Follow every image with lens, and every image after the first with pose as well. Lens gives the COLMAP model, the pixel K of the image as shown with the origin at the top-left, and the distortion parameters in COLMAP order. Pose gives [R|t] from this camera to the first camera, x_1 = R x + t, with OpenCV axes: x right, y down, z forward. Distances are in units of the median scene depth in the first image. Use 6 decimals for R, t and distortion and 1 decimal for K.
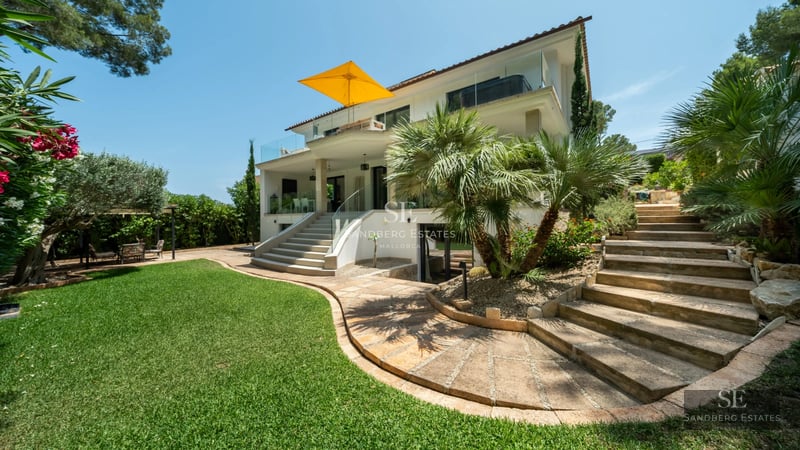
lens RADIAL K [[317.1, 0, 410.2], [0, 317.1, 212.0], [0, 0, 1]] dist [-0.010700, 0.000177]
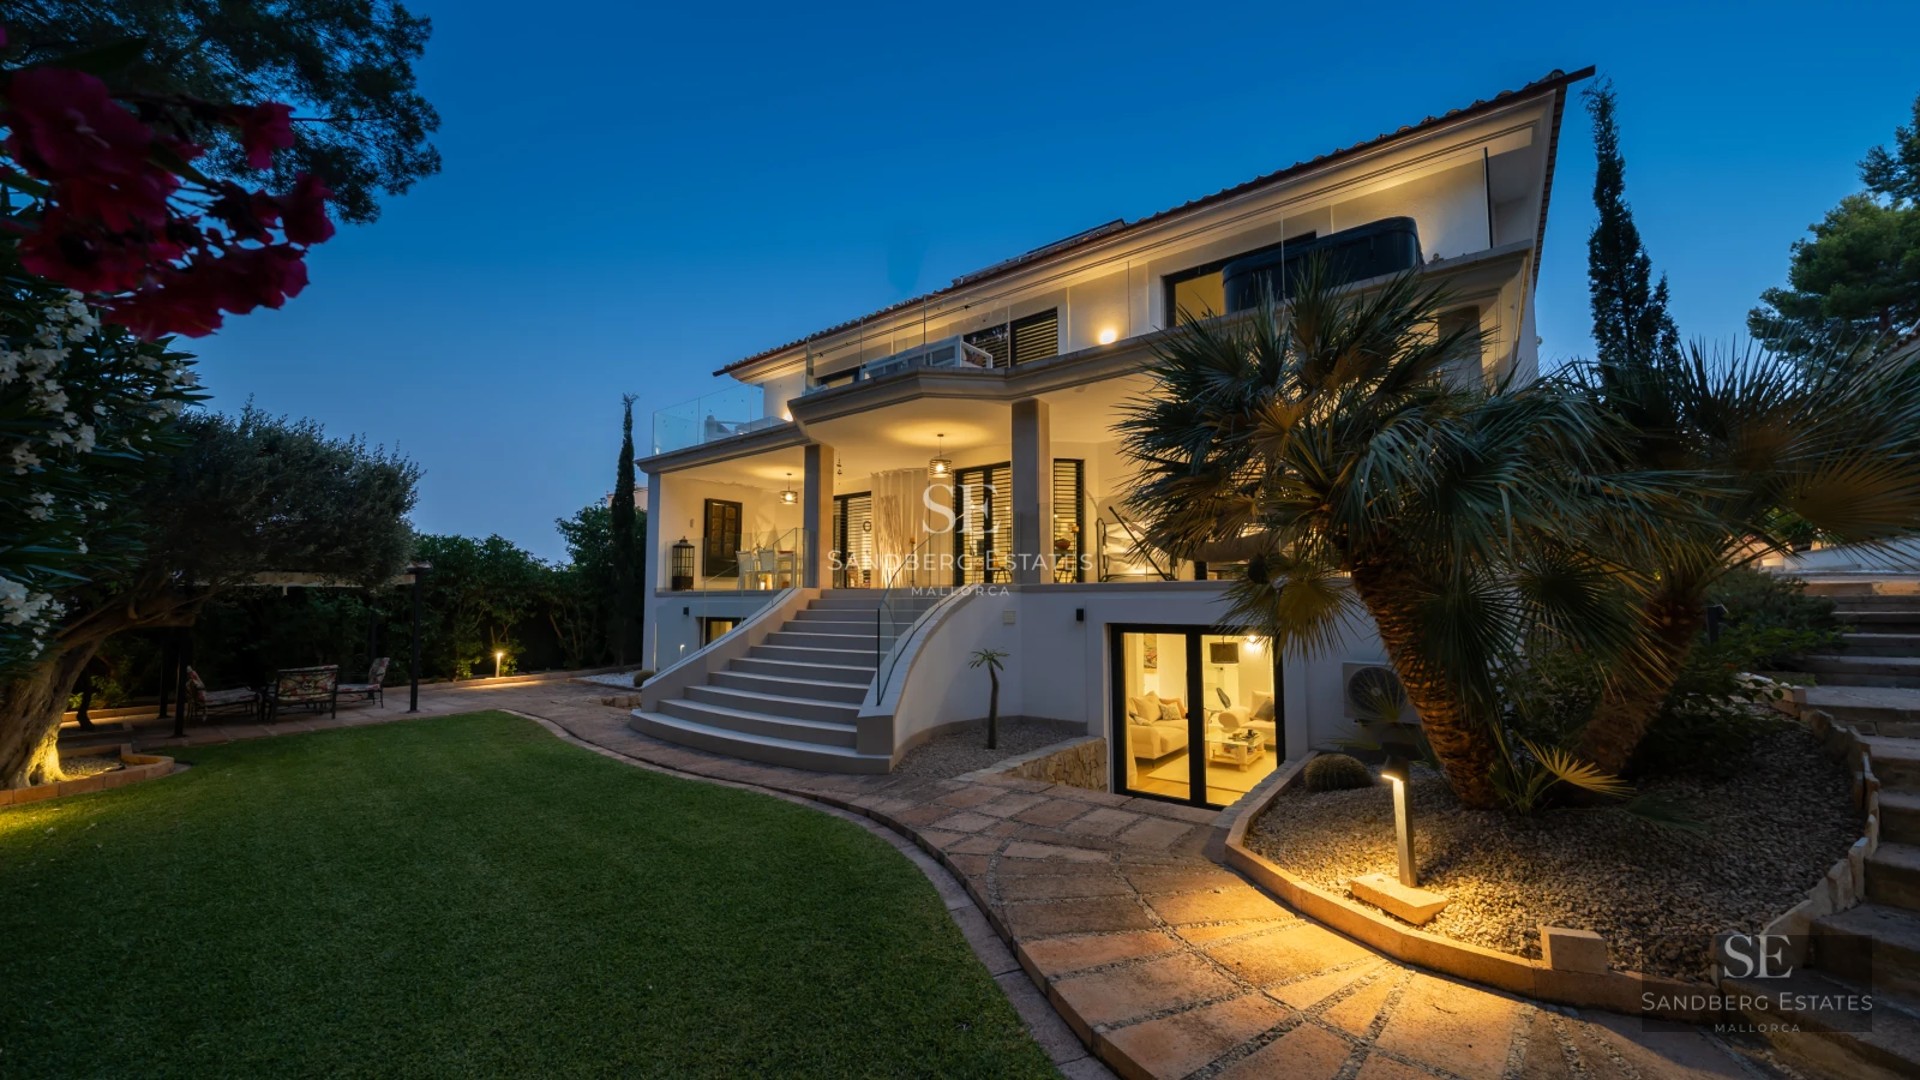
lens RADIAL K [[761.1, 0, 960.2], [0, 761.1, 539.7], [0, 0, 1]] dist [-0.010700, 0.000177]
pose [[0.999925, 0.012065, -0.002141, -0.117293], [-0.012176, 0.997912, -0.063438, -0.001484], [0.001371, 0.063459, 0.997984, 0.110505]]
